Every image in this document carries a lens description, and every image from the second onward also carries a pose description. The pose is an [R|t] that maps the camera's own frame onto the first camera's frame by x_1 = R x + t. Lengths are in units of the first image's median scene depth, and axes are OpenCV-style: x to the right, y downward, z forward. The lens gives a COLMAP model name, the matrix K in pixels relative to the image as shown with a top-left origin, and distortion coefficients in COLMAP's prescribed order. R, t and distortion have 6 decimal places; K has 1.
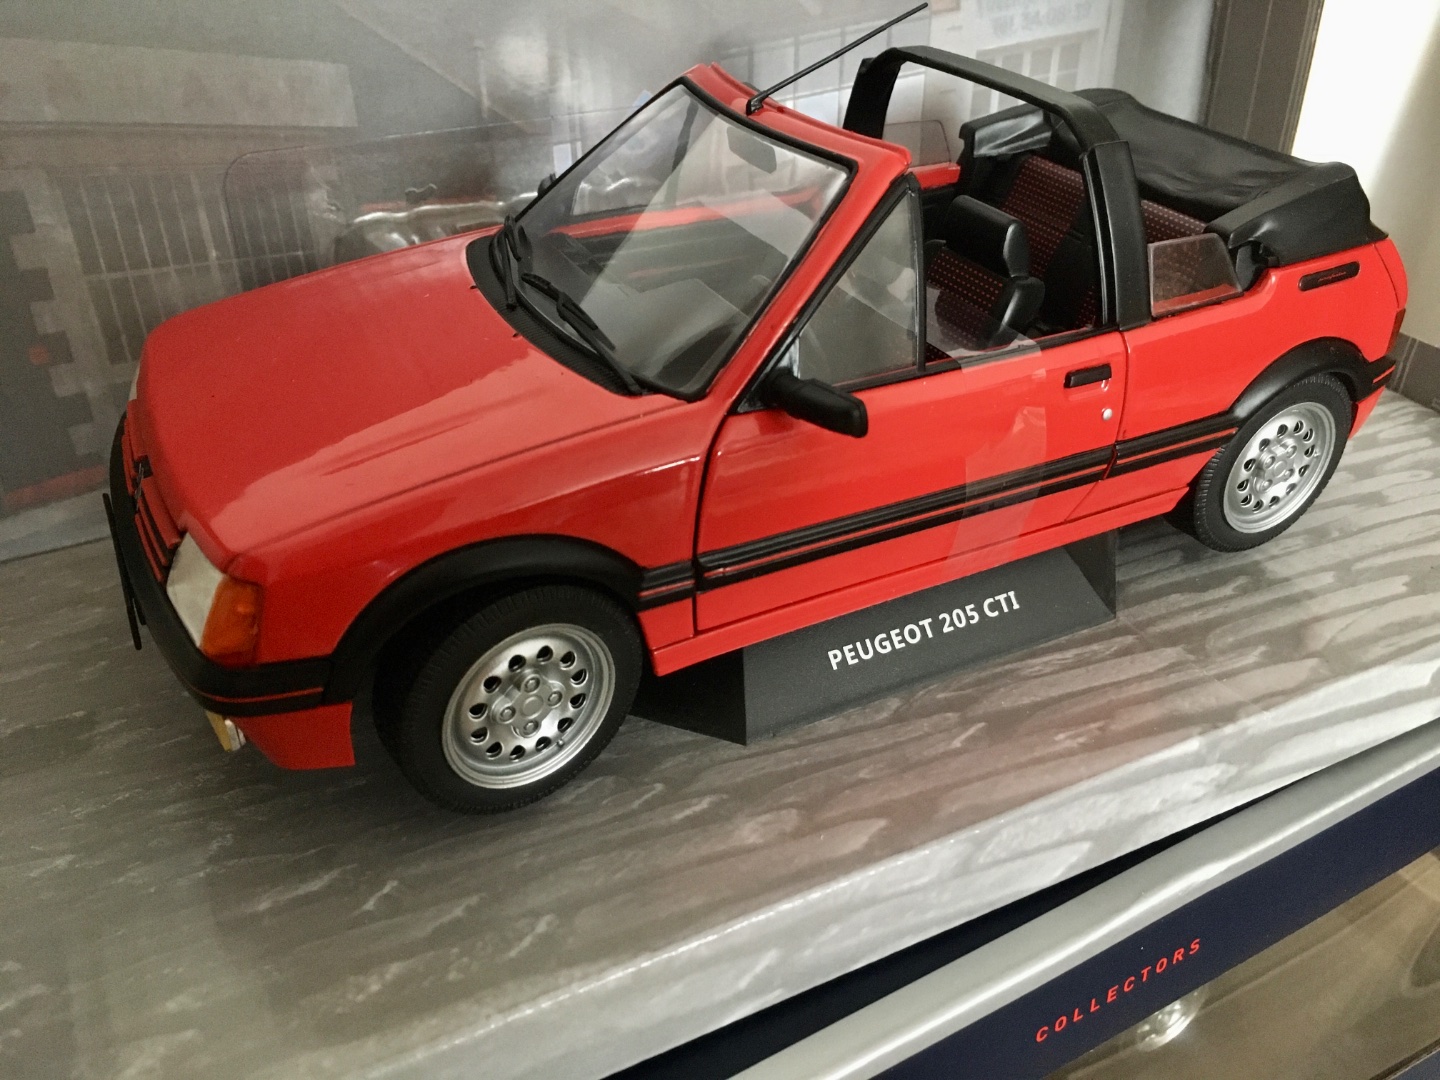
lens RADIAL K [[1252.6, 0, 720.7], [0, 1252.6, 540.8], [0, 0, 1]] dist [0.071555, -0.131322]
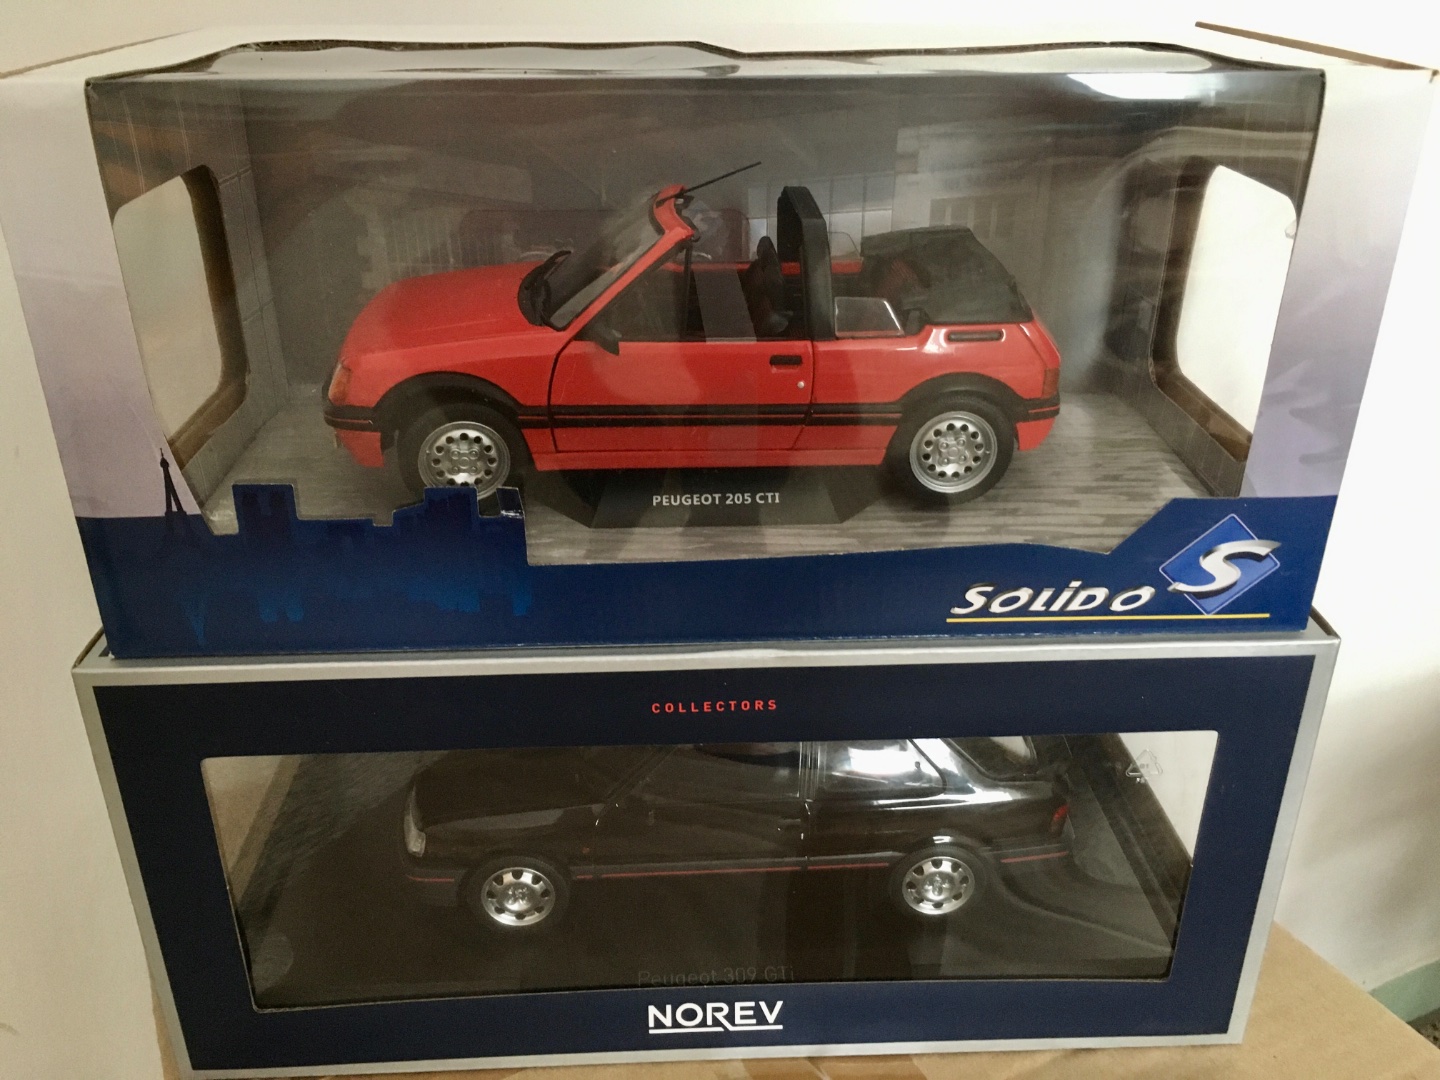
lens RADIAL K [[1252.6, 0, 718.3], [0, 1252.6, 541.1], [0, 0, 1]] dist [0.071555, -0.131322]
pose [[0.912843, 0.187009, -0.362967, 0.839874], [-0.222549, 0.973177, -0.058297, 0.235940], [0.342329, 0.133994, 0.929977, -0.656729]]
